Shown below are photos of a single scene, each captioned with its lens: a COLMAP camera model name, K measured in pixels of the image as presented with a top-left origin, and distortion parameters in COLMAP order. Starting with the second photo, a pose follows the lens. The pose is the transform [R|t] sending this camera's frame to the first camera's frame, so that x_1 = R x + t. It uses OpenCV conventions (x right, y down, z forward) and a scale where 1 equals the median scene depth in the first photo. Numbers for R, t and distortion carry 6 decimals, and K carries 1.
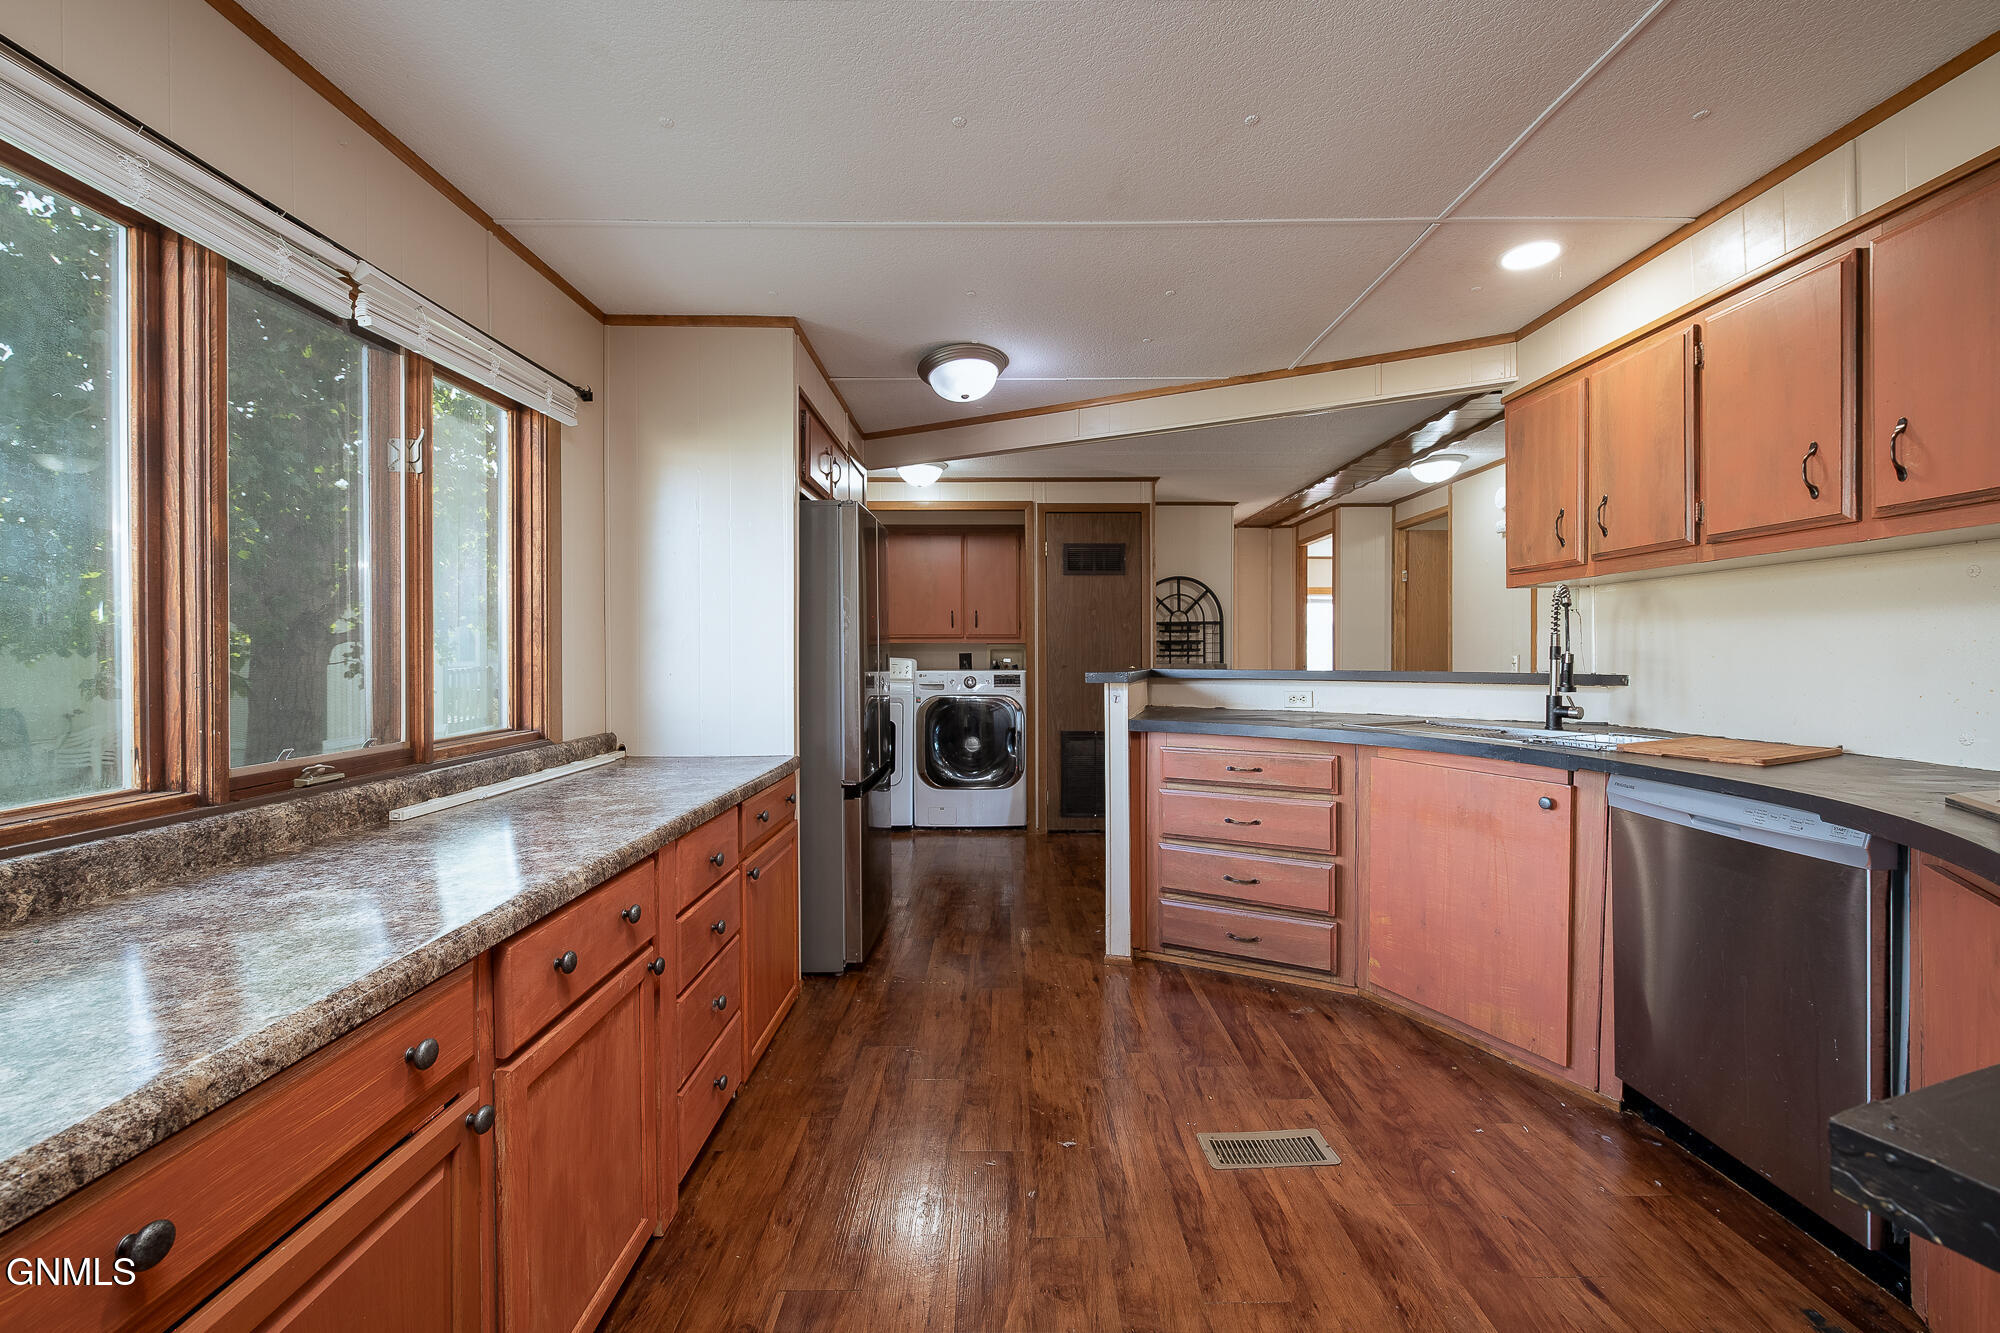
lens RADIAL K [[883.8, 0, 1007.3], [0, 883.8, 651.9], [0, 0, 1]] dist [0.012997, 0.000010]
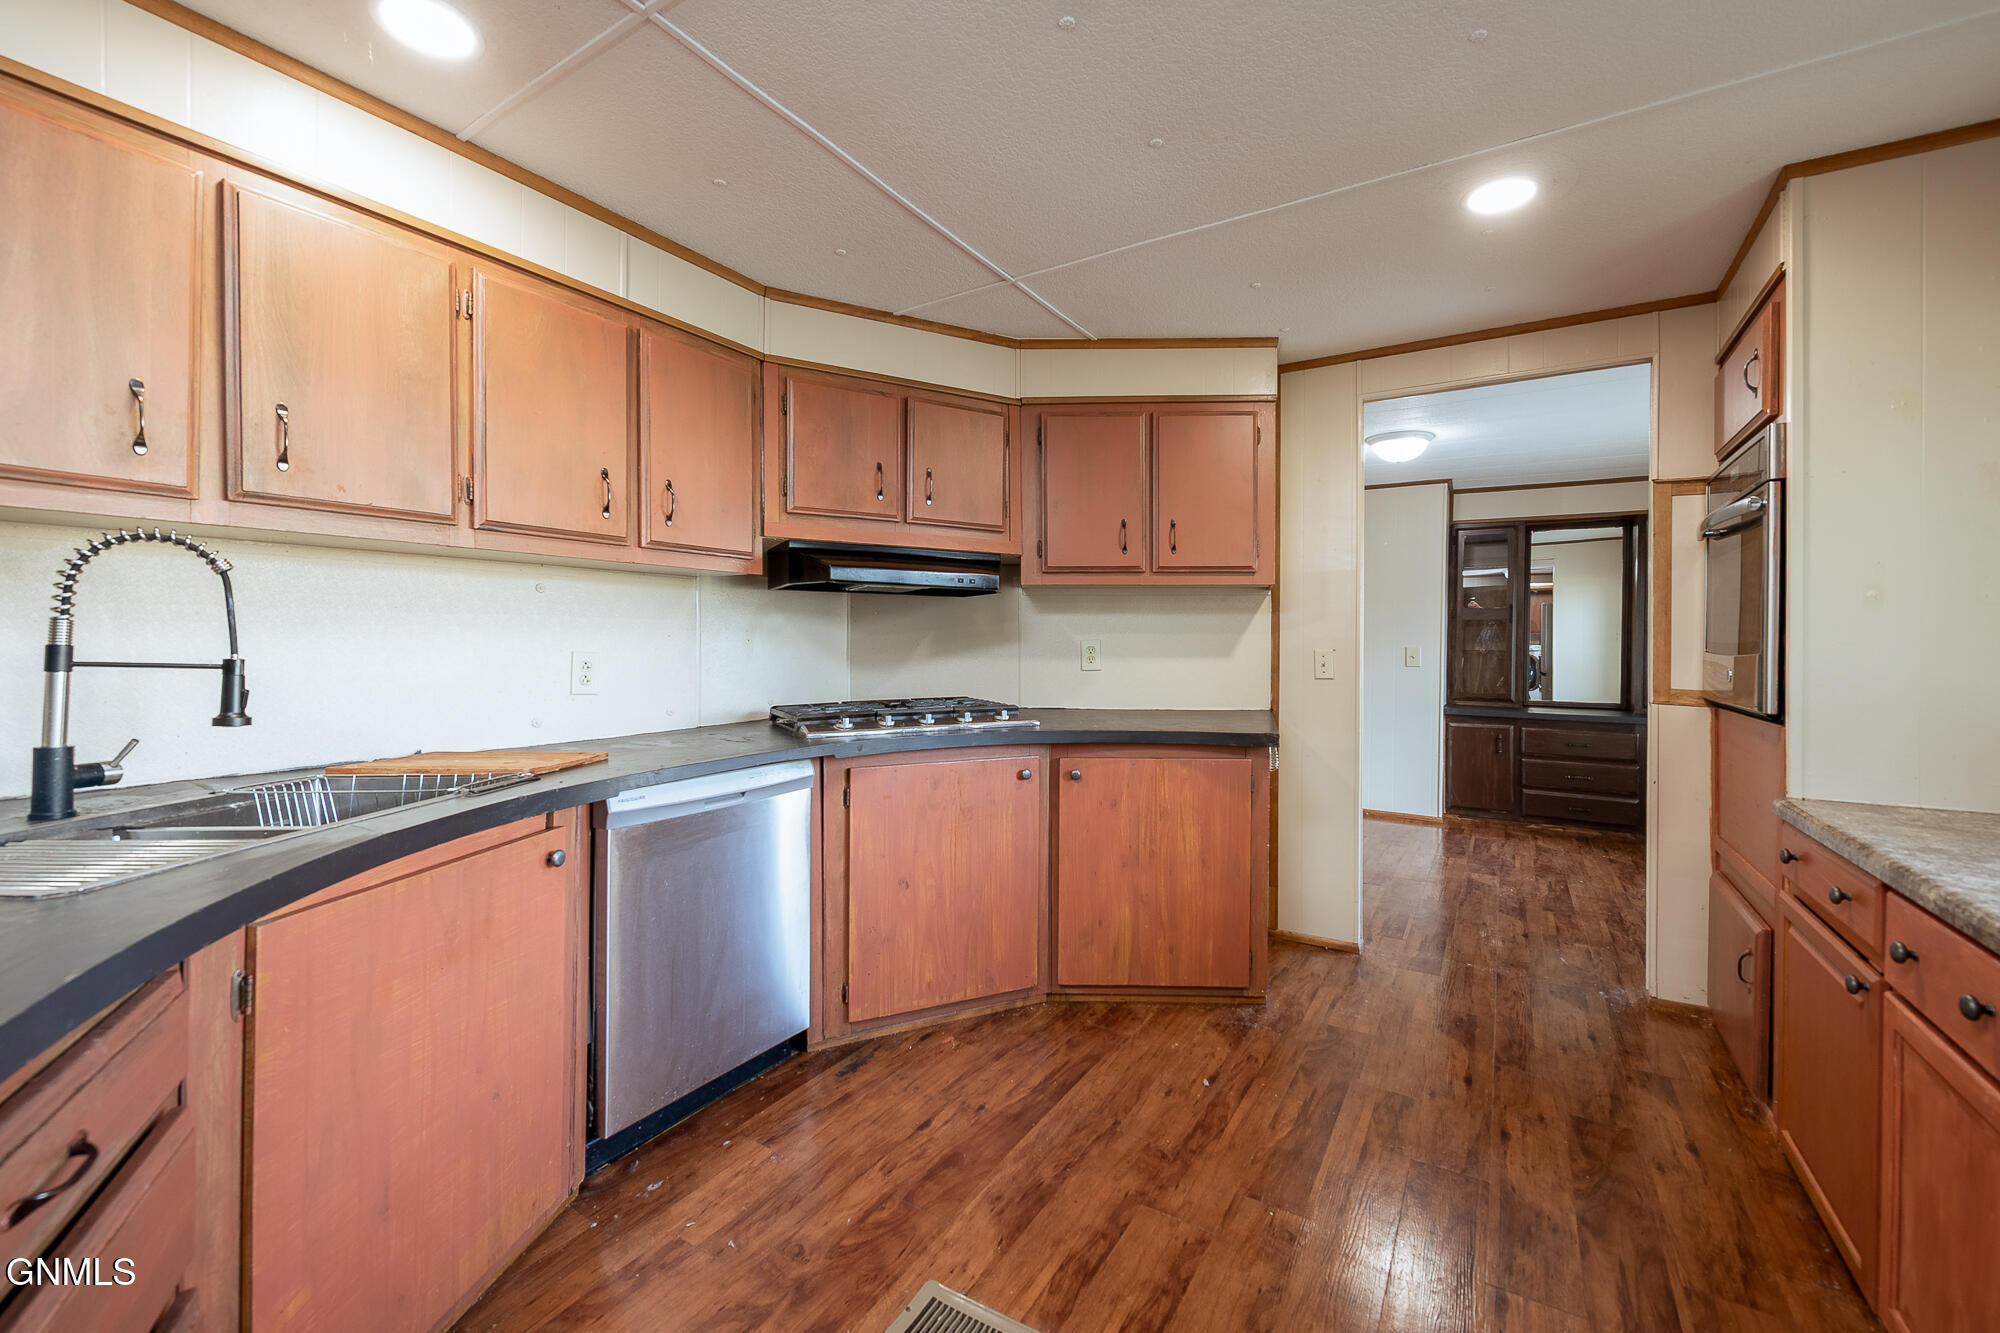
lens RADIAL K [[826.0, 0, 999.1], [0, 826.0, 649.0], [0, 0, 1]] dist [-0.003143, -0.000190]
pose [[-0.848585, -0.000053, 0.529060, -0.053139], [0.002007, 0.999992, 0.003318, -0.004481], [-0.529056, 0.003877, -0.848578, 1.097945]]
